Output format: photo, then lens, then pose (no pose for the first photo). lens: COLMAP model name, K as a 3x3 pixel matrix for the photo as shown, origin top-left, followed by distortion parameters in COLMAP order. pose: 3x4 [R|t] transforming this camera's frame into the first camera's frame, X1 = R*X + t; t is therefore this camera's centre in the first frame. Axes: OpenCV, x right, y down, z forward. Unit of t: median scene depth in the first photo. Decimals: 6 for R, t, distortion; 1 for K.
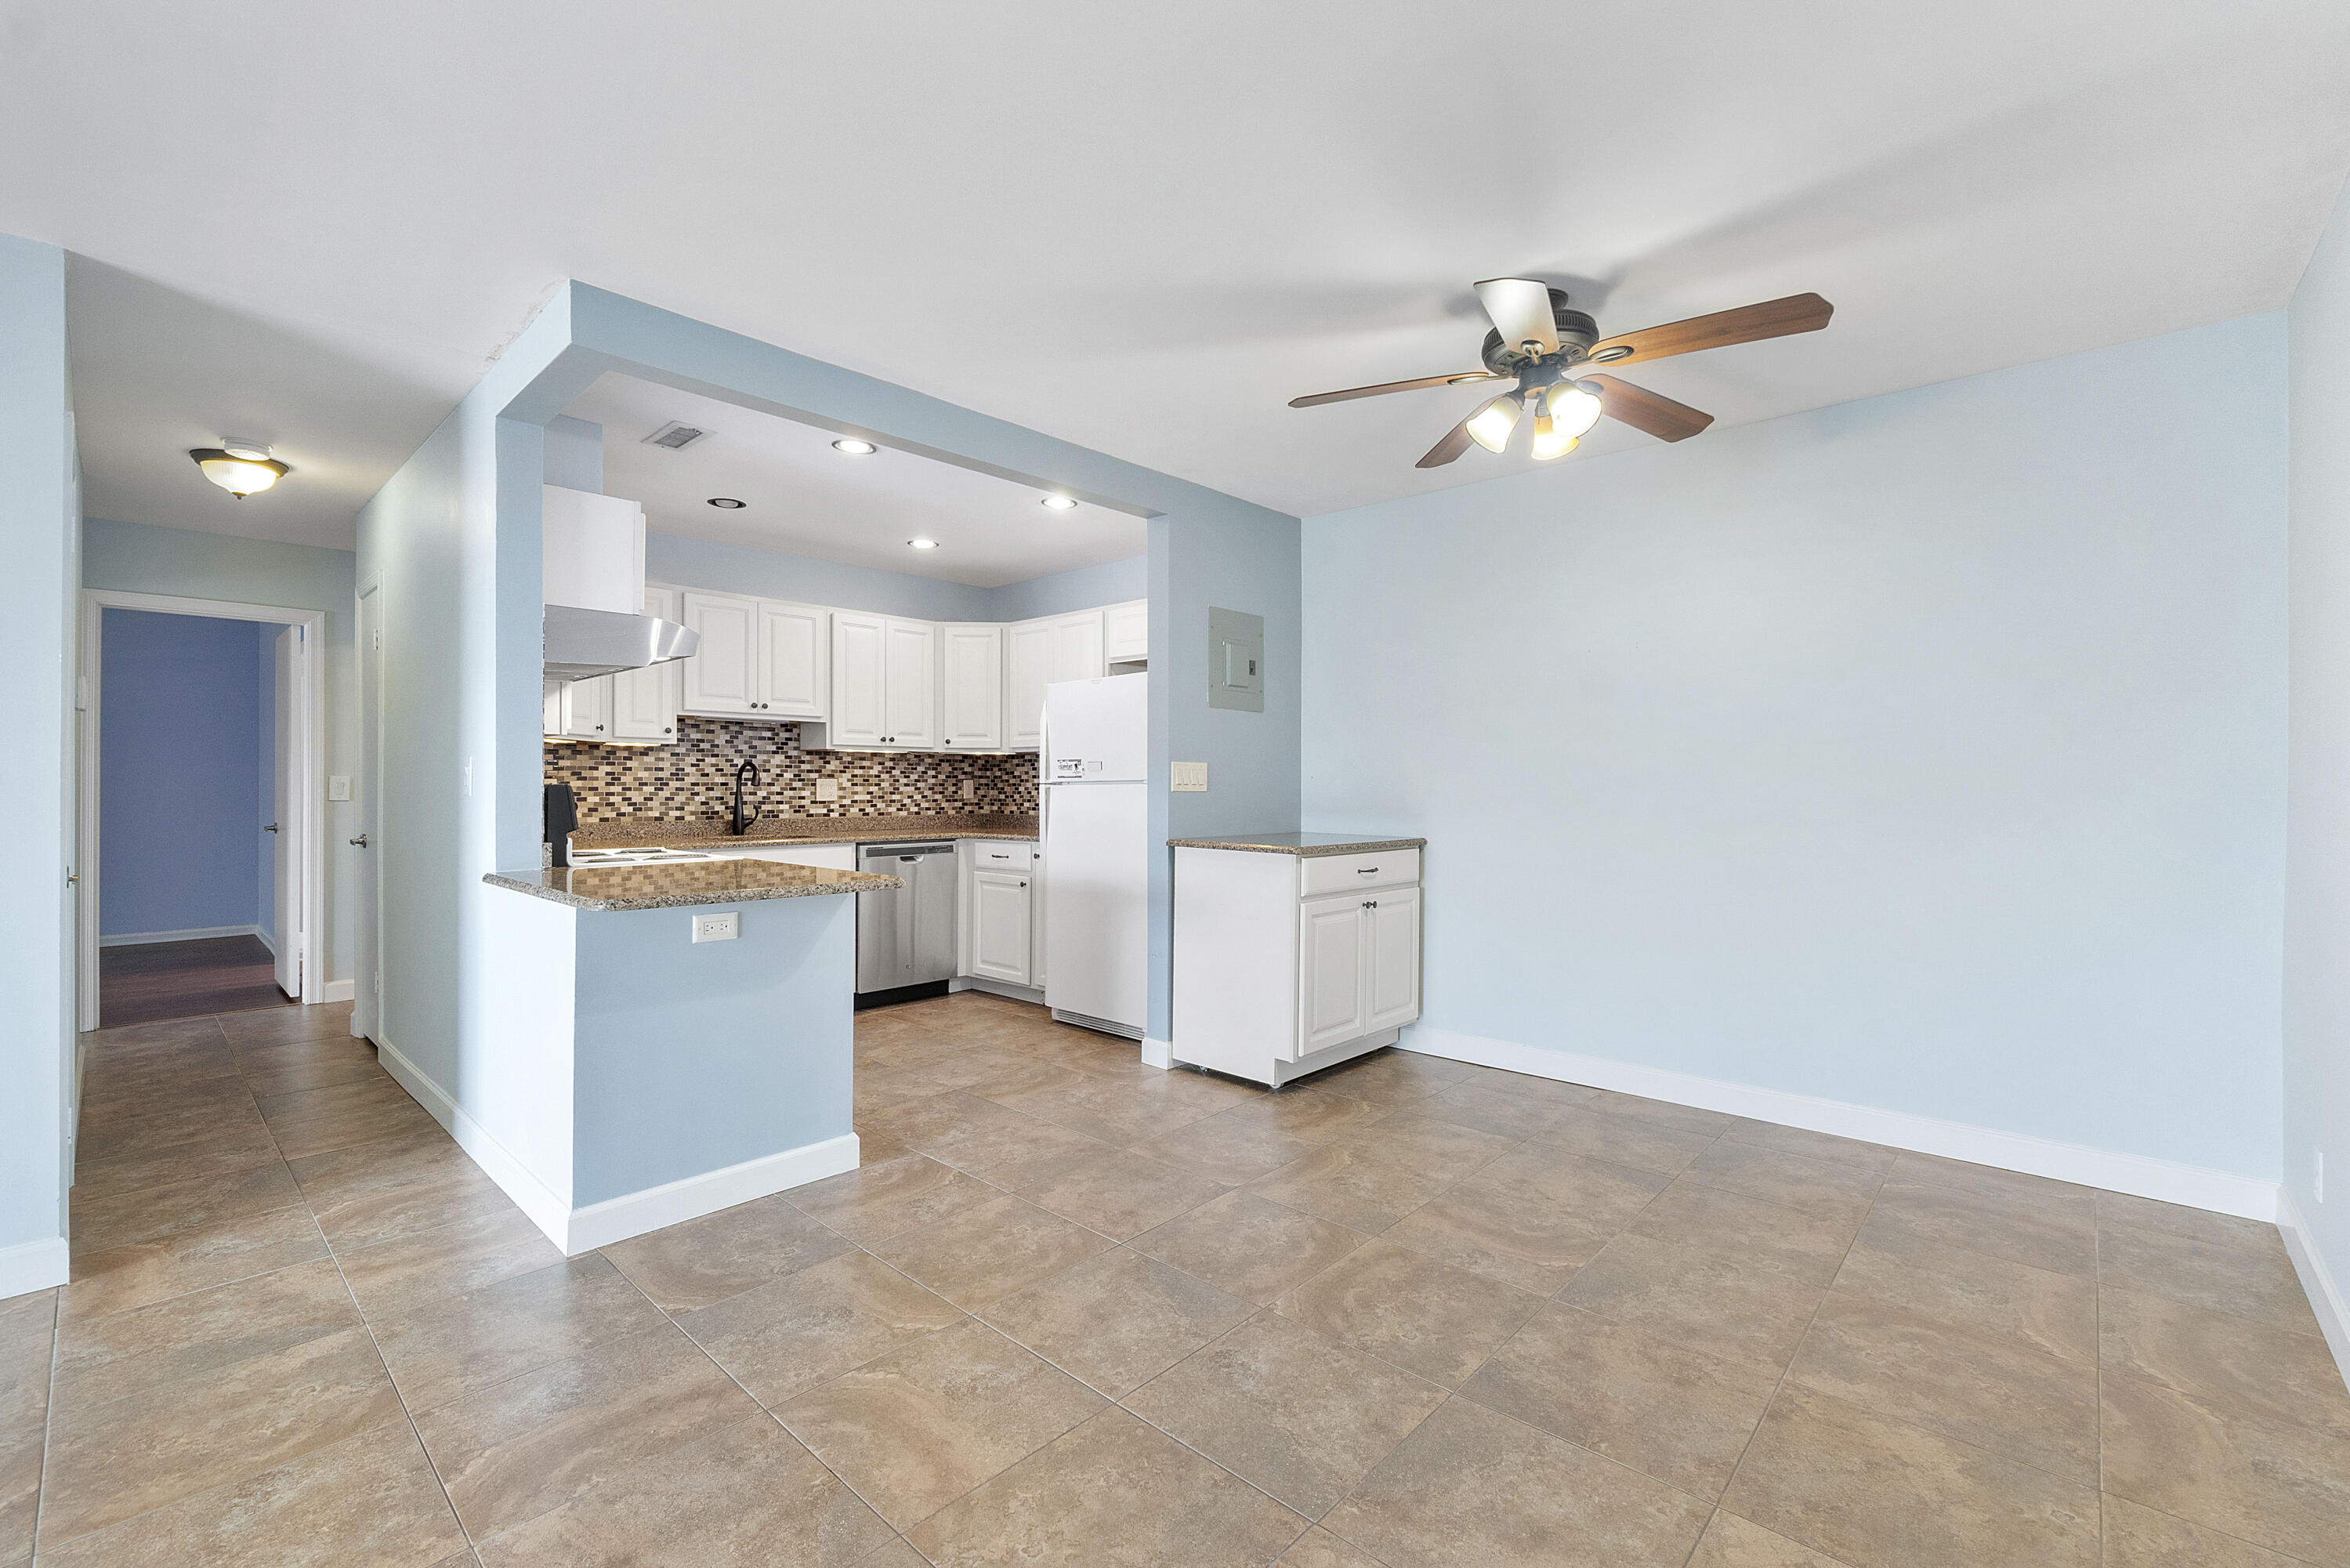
lens RADIAL K [[1000.1, 0, 1178.9], [0, 1000.1, 788.7], [0, 0, 1]] dist [-0.006160, -0.000764]
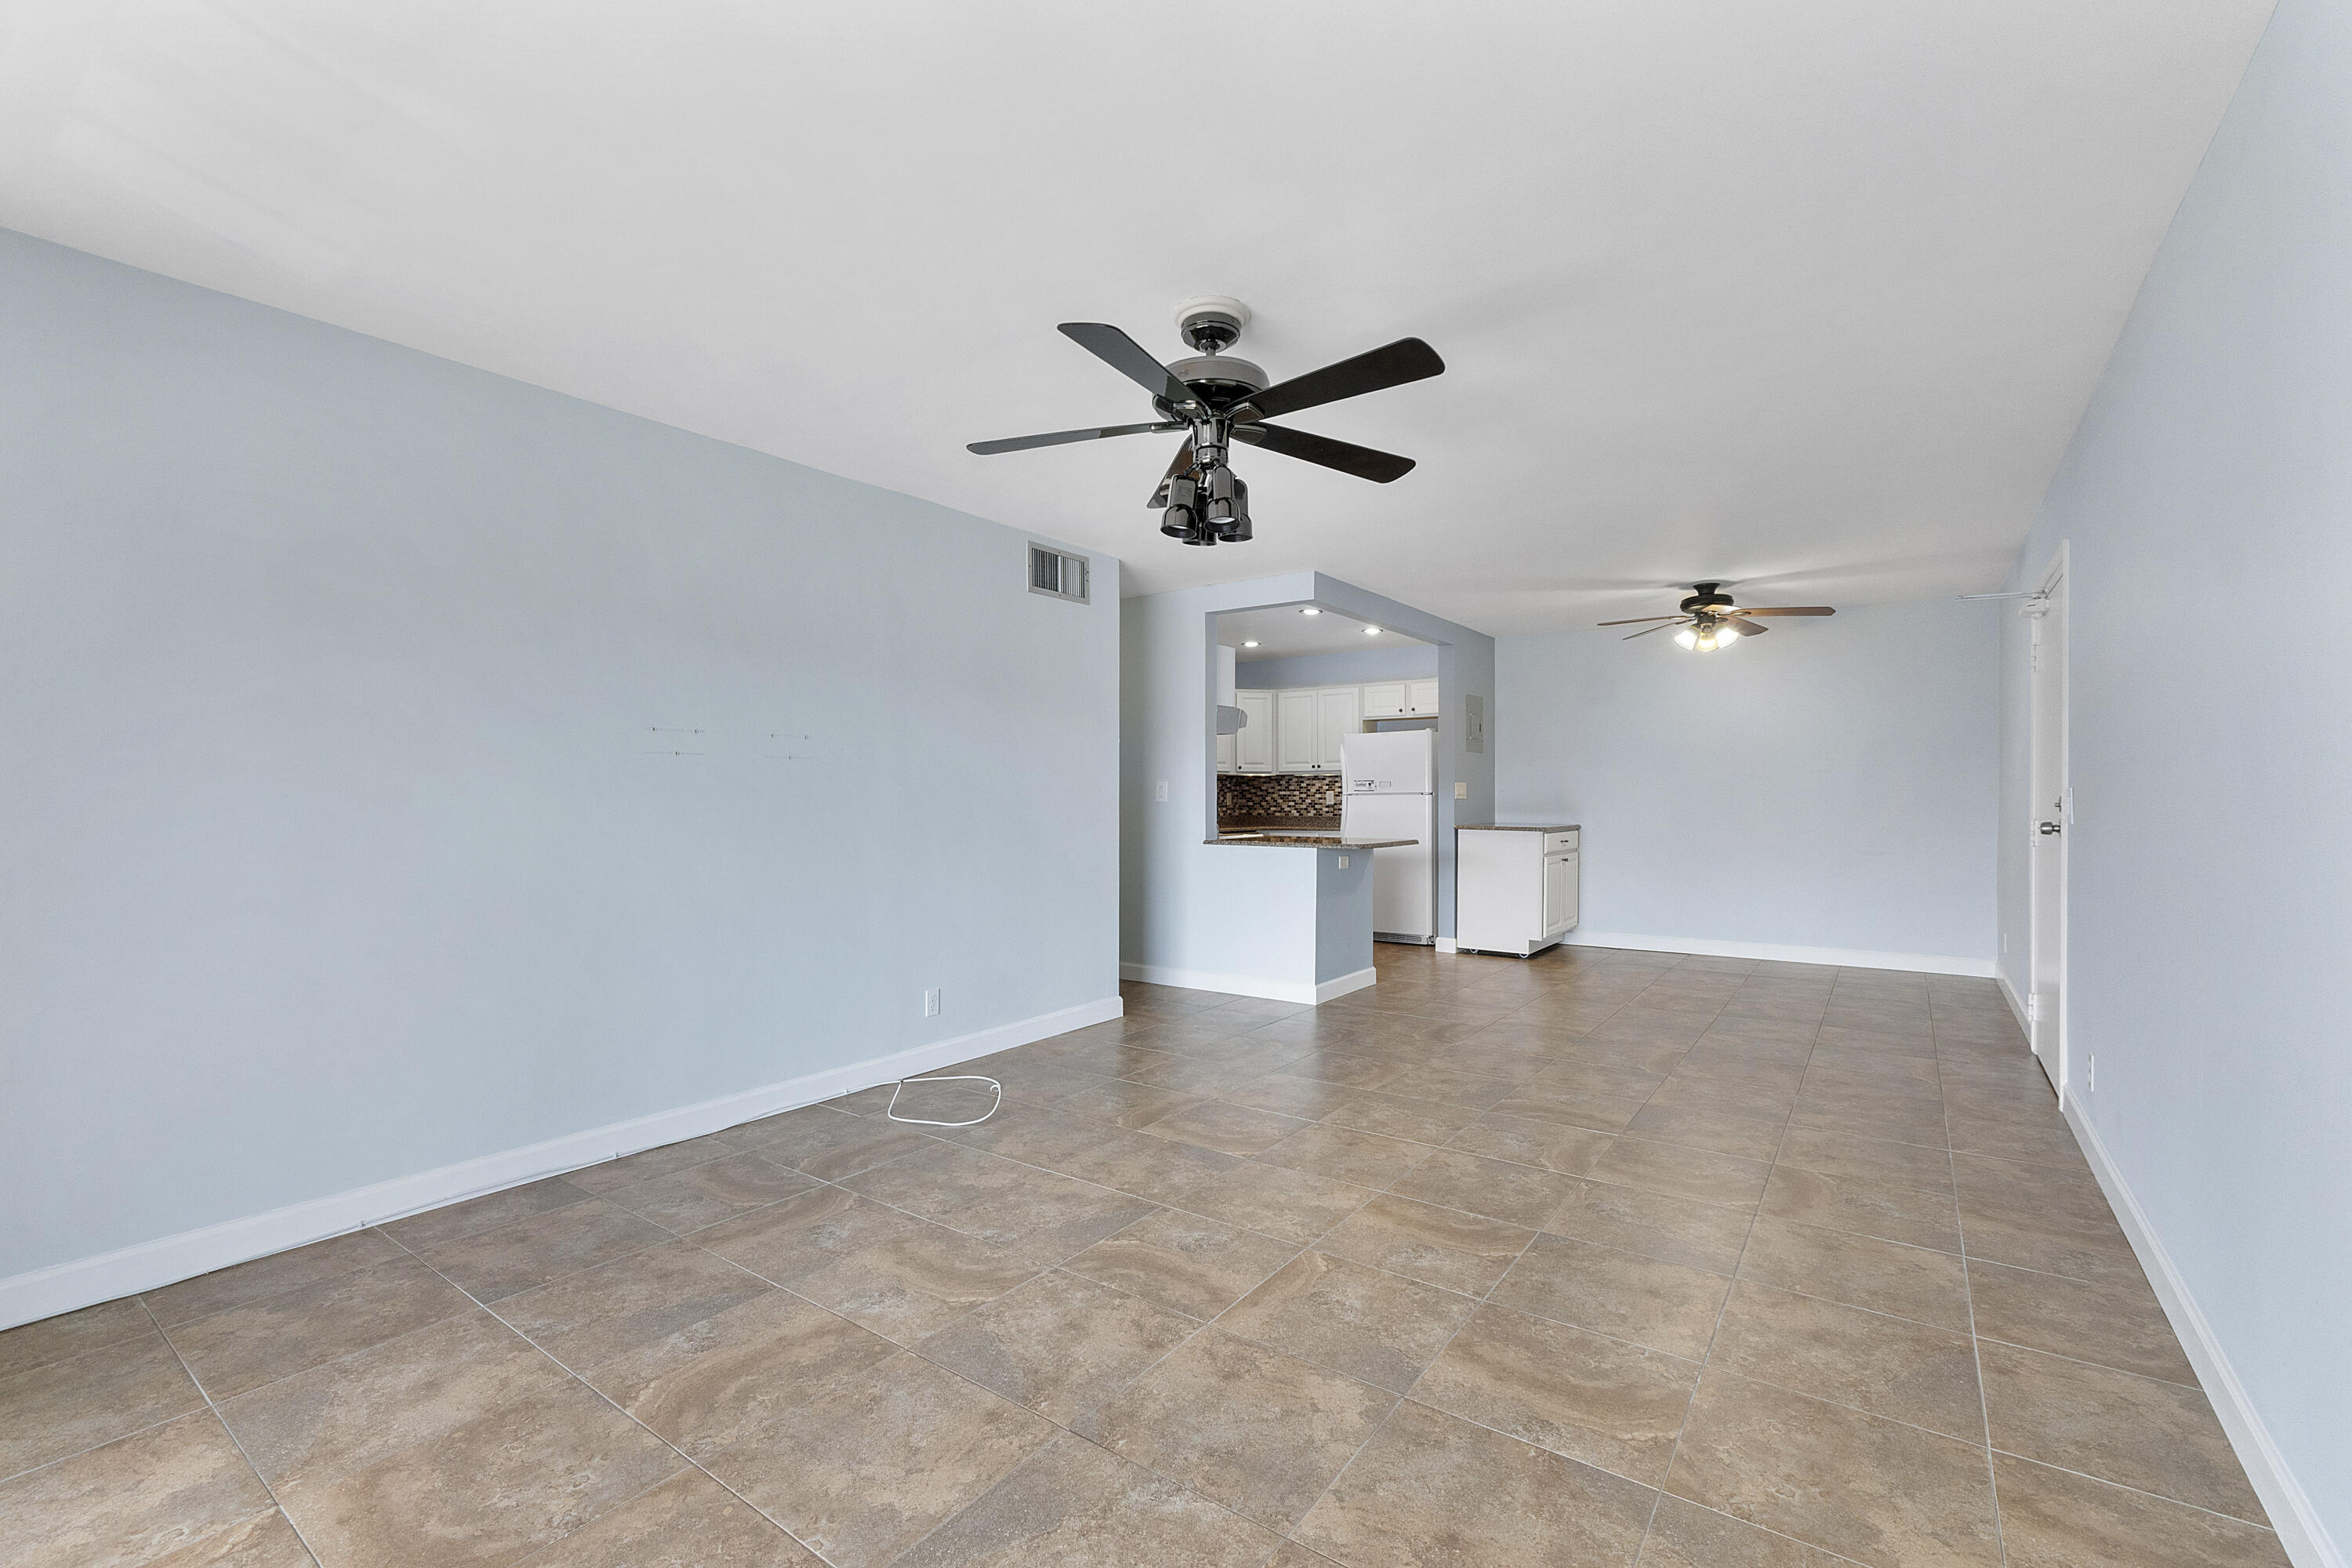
lens RADIAL K [[1000.9, 0, 1191.3], [0, 1000.9, 764.9], [0, 0, 1]] dist [-0.006160, -0.000764]
pose [[0.992212, 0.001316, 0.124556, -0.601739], [0.003248, 0.999331, -0.036431, 0.005776], [-0.124521, 0.036551, 0.991544, -0.621776]]
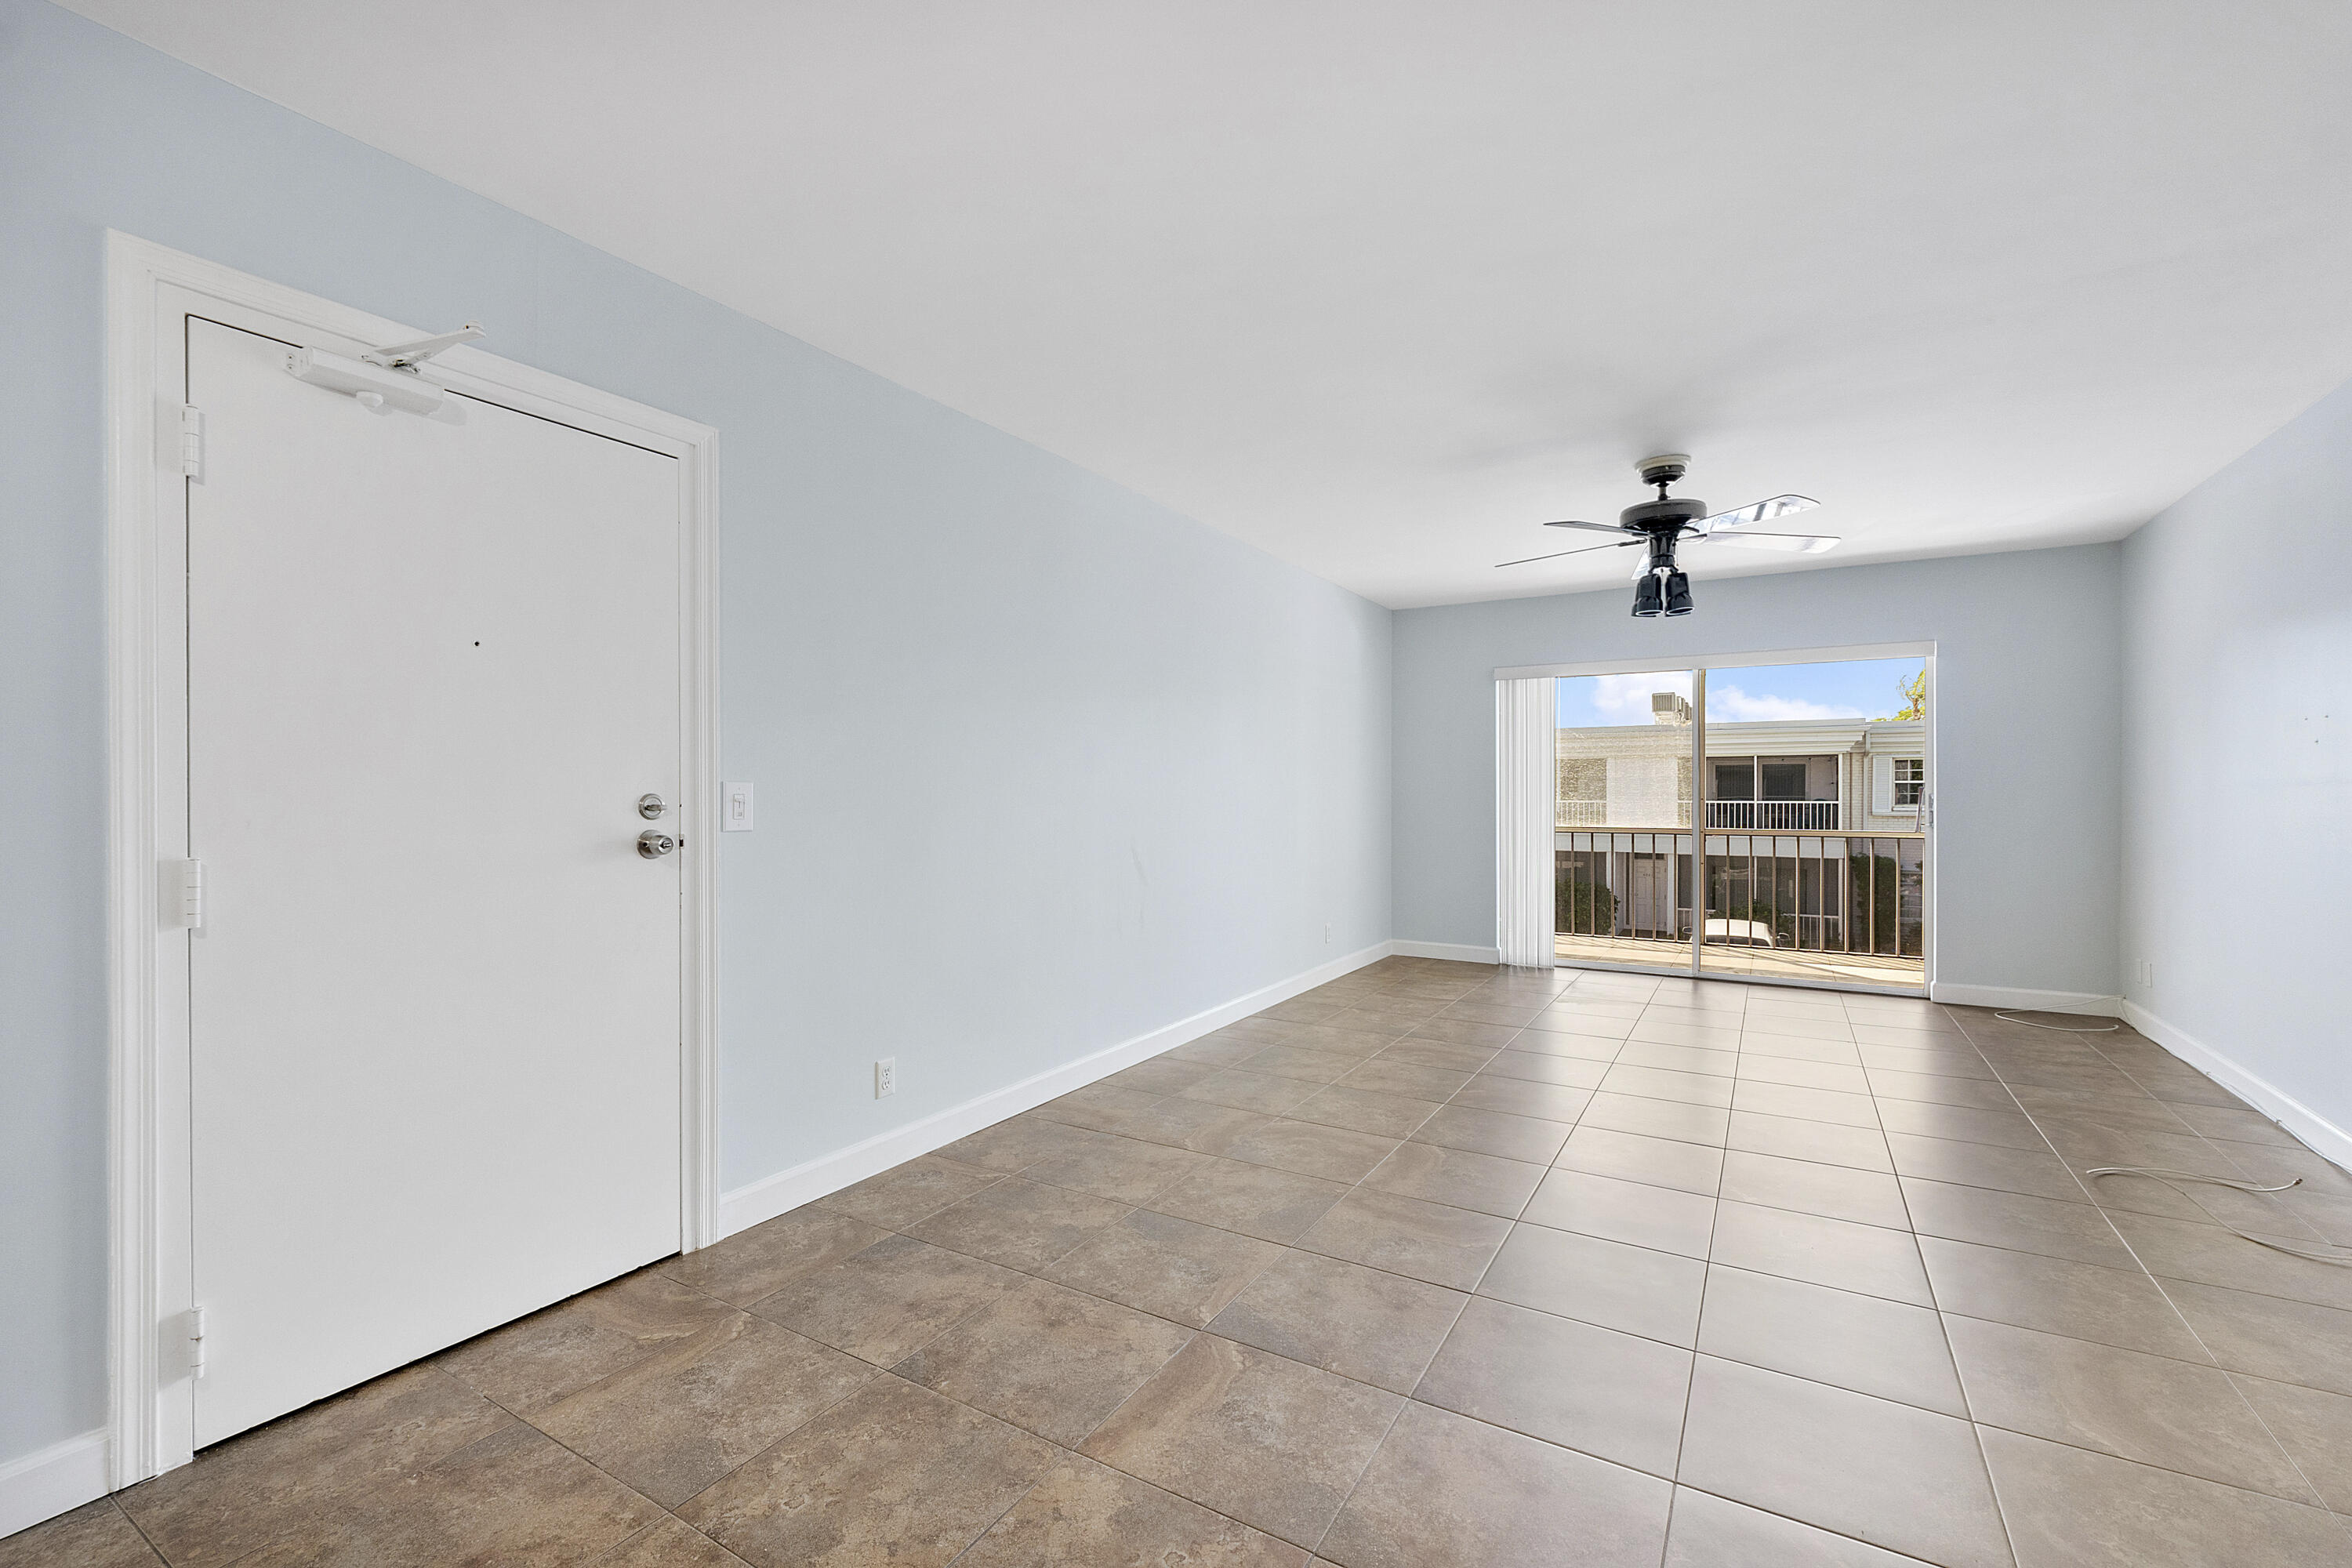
lens RADIAL K [[1000.9, 0, 1175.5], [0, 1000.9, 793.6], [0, 0, 1]] dist [-0.006160, -0.000764]
pose [[-0.980801, 0.000612, -0.195010, 0.017544], [-0.001501, 0.999942, 0.010686, -0.002171], [0.195005, 0.010774, -0.980743, 0.632582]]
